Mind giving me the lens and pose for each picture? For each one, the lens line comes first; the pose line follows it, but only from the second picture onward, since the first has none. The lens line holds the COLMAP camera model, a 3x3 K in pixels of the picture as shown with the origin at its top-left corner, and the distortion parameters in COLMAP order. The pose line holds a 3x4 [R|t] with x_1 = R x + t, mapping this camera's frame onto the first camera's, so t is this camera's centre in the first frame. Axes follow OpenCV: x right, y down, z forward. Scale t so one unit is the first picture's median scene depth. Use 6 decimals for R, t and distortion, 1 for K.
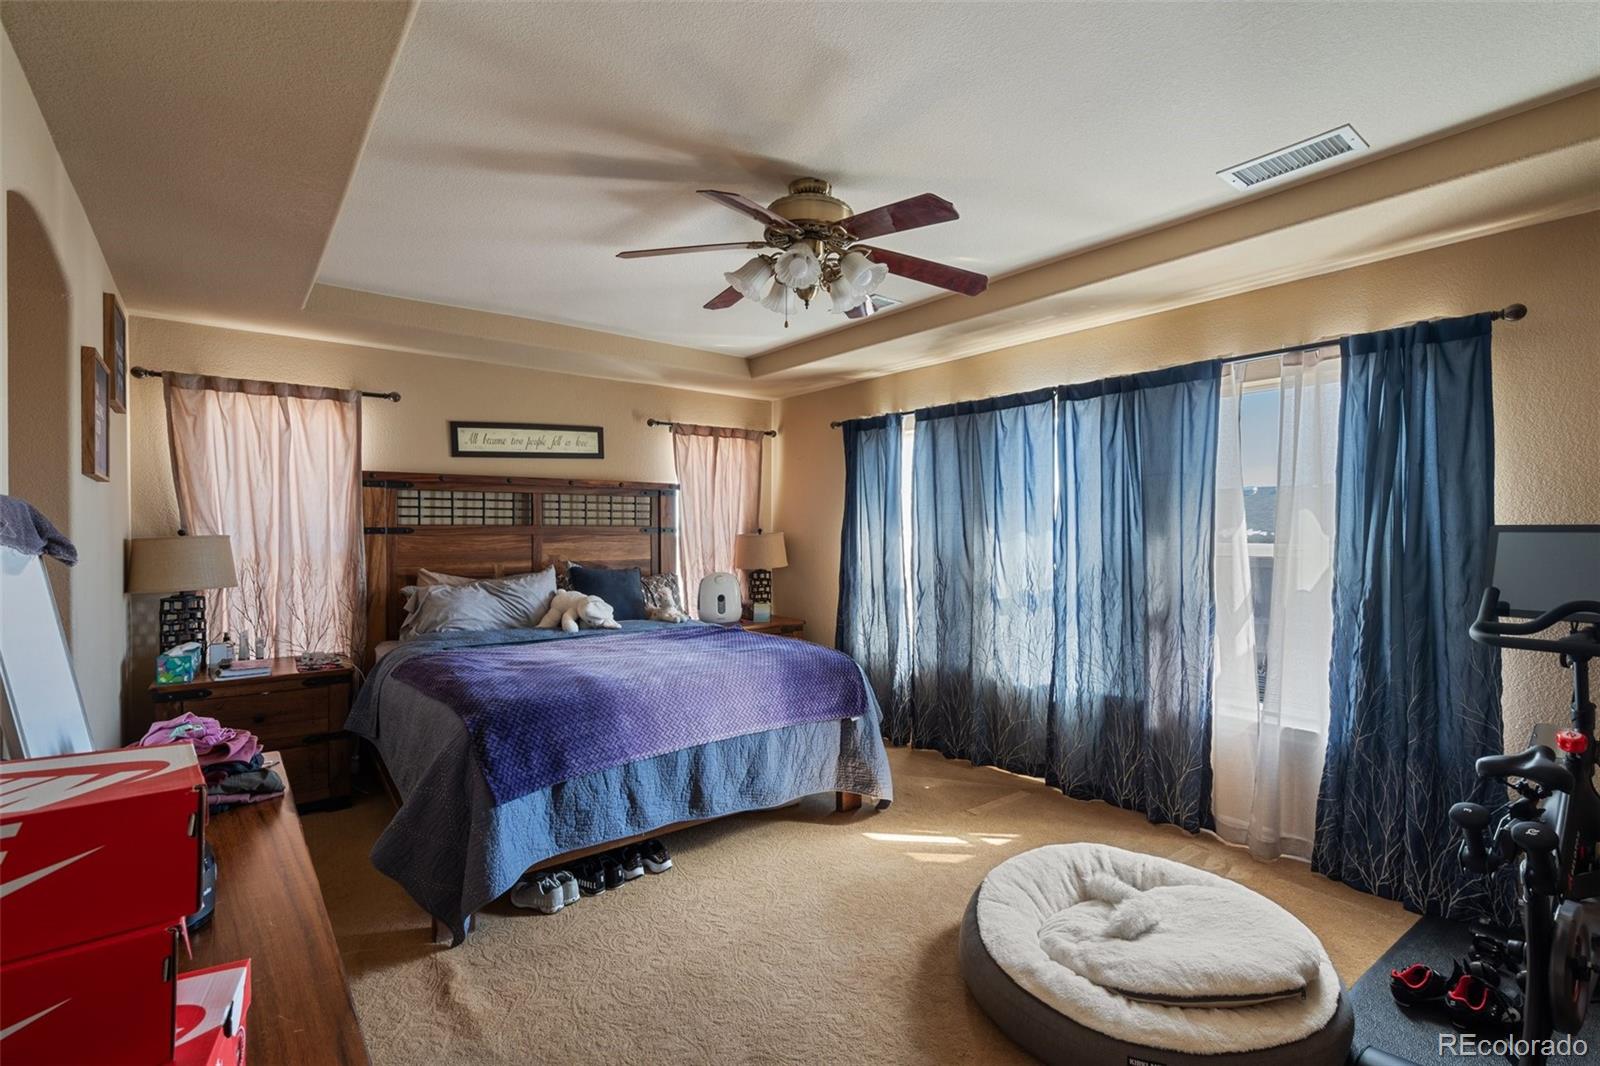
lens RADIAL K [[736.2, 0, 814.0], [0, 736.2, 532.0], [0, 0, 1]] dist [-0.004572, 0.001916]
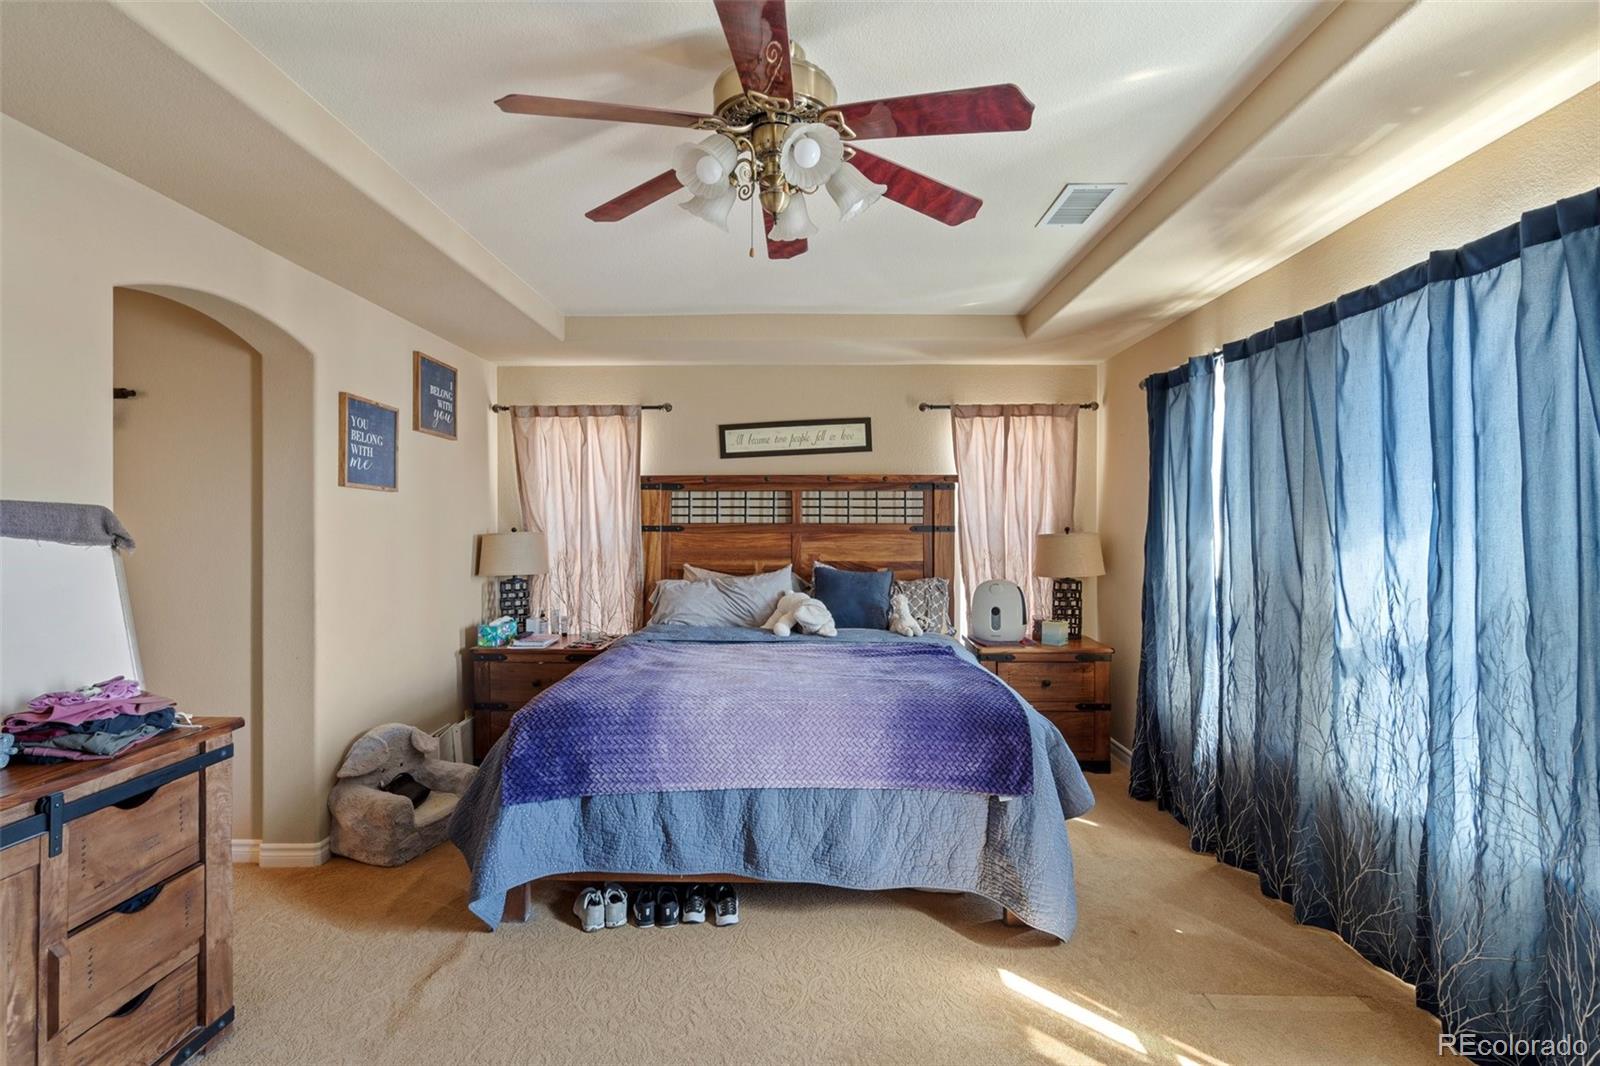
lens RADIAL K [[736.2, 0, 796.4], [0, 736.2, 531.2], [0, 0, 1]] dist [-0.004572, 0.001916]
pose [[0.768219, 0.004289, -0.640173, 0.297724], [-0.003602, 0.999991, 0.002376, -0.001444], [0.640177, 0.000481, 0.768227, 0.286725]]
